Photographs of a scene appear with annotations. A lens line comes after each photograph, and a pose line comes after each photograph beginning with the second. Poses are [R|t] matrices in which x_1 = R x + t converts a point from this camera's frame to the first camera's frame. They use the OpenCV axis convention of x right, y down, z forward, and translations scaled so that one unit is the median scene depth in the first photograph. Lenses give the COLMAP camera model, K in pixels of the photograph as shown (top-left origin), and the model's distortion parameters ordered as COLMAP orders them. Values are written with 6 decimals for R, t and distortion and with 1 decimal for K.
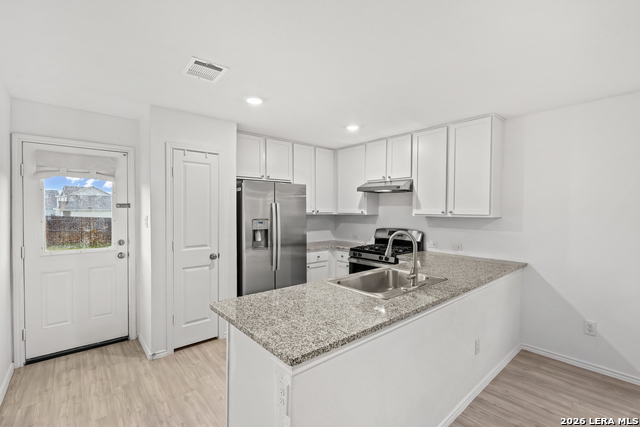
lens RADIAL K [[289.7, 0, 320.0], [0, 289.7, 213.5], [0, 0, 1]] dist [0.002106, 0.000399]
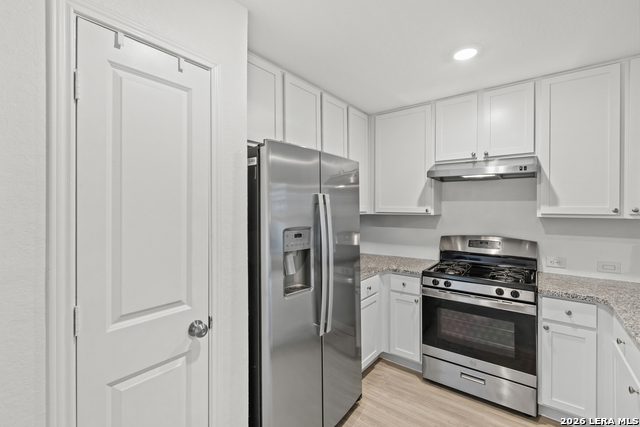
lens RADIAL K [[283.9, 0, 317.1], [0, 283.9, 207.7], [0, 0, 1]] dist [0.001713, 0.000223]
pose [[0.980954, -0.004446, 0.194189, -0.255829], [0.006843, 0.999908, -0.011676, -0.007514], [-0.194119, 0.012783, 0.980895, 0.534216]]
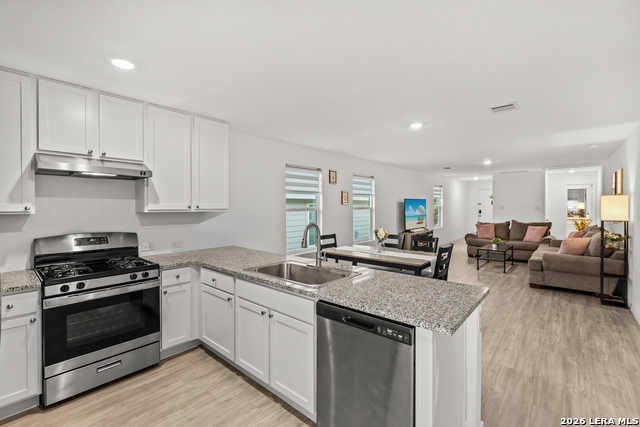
lens RADIAL K [[287.4, 0, 317.0], [0, 287.4, 207.2], [0, 0, 1]] dist [0.002143, 0.000497]
pose [[-0.137778, -0.011432, 0.990397, -0.516798], [0.009793, 0.999869, 0.012904, -0.011385], [-0.990415, 0.011477, -0.137648, 0.688779]]
